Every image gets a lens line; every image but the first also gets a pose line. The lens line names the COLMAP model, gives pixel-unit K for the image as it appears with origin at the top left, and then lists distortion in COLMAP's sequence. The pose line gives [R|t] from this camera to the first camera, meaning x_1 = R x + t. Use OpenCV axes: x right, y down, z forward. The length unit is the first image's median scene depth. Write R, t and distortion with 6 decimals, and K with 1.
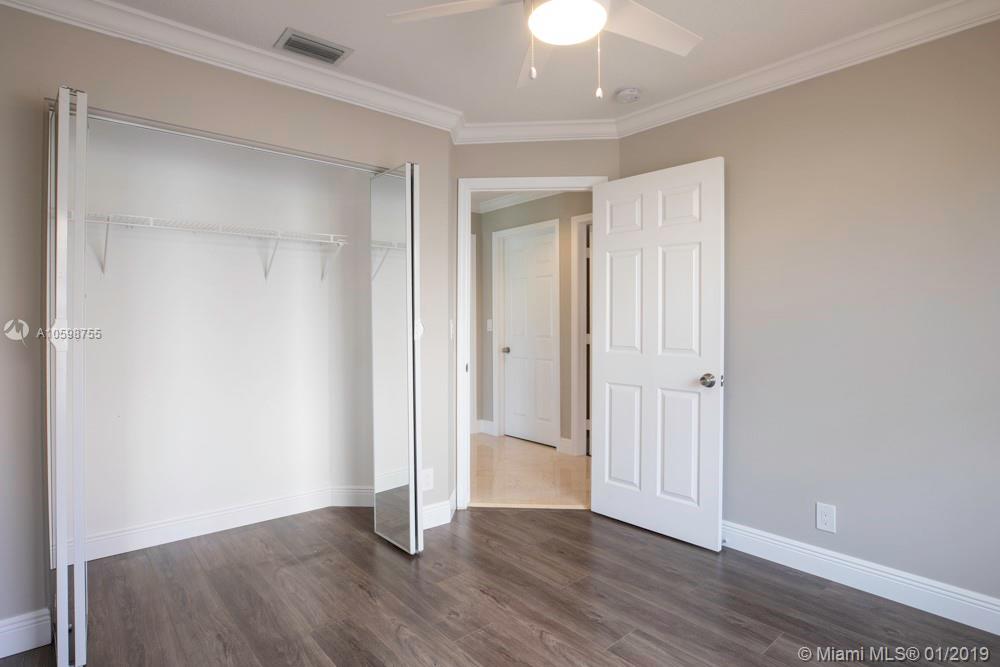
lens RADIAL K [[519.2, 0, 506.1], [0, 519.2, 331.9], [0, 0, 1]] dist [-0.031918, 0.000020]
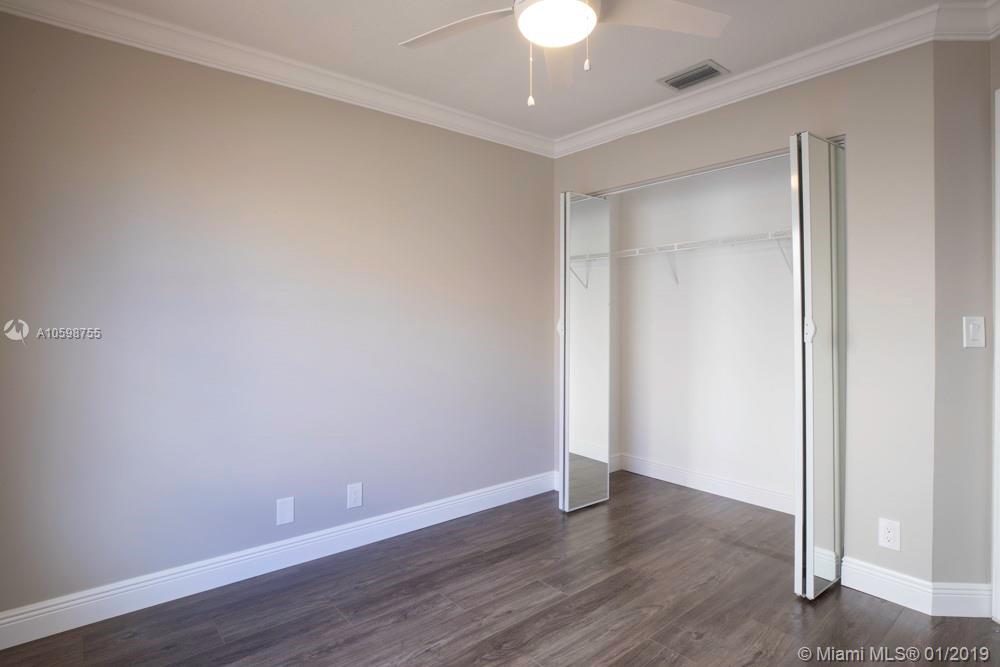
lens RADIAL K [[519.2, 0, 505.9], [0, 519.2, 324.4], [0, 0, 1]] dist [-0.031918, 0.000020]
pose [[-0.010207, 0.013276, -0.999860, 0.744845], [-0.013286, 0.999822, 0.013411, -0.019609], [0.999860, 0.013421, -0.010029, 0.595944]]
